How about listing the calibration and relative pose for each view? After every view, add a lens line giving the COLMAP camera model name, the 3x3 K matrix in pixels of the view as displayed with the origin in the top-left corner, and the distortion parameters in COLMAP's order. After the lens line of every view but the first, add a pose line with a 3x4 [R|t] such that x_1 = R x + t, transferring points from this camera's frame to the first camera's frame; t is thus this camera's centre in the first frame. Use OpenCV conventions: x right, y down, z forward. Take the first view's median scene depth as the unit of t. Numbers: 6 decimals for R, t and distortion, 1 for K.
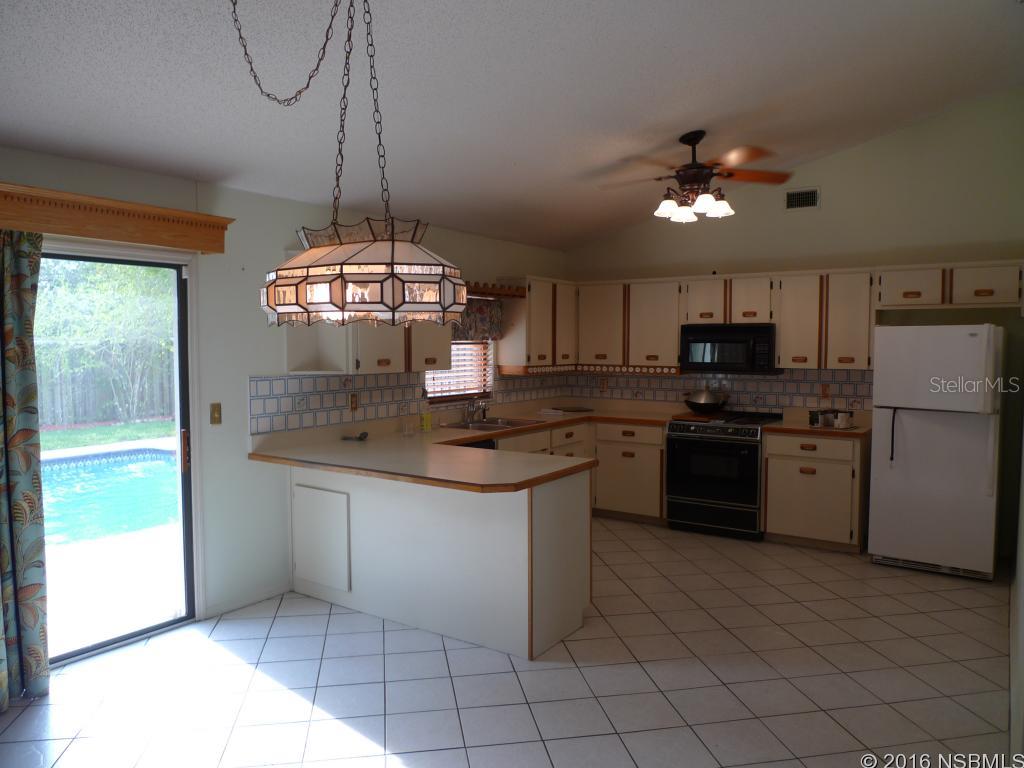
lens RADIAL K [[722.0, 0, 512.0], [0, 722.0, 384.0], [0, 0, 1]] dist [-0.004061, -0.038891]
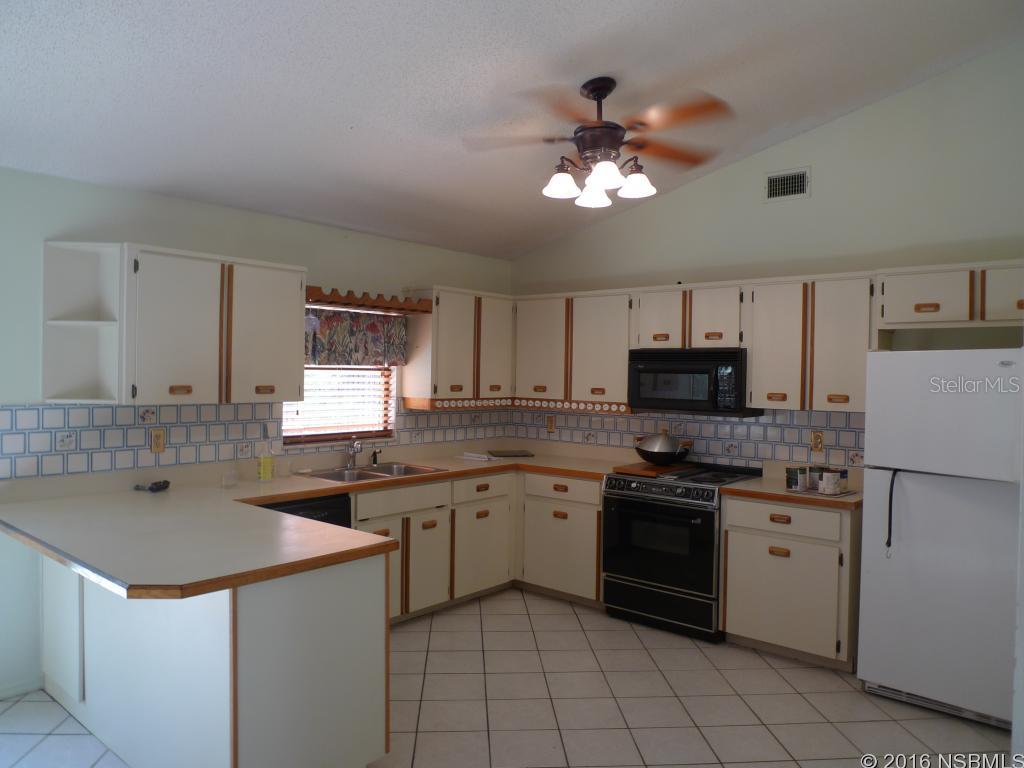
lens RADIAL K [[722.0, 0, 512.0], [0, 722.0, 384.0], [0, 0, 1]] dist [-0.004061, -0.038891]
pose [[0.994346, 0.017381, -0.104756, 0.202626], [-0.022086, 0.998791, -0.043920, -0.008574], [0.103866, 0.045985, 0.993528, 0.232978]]
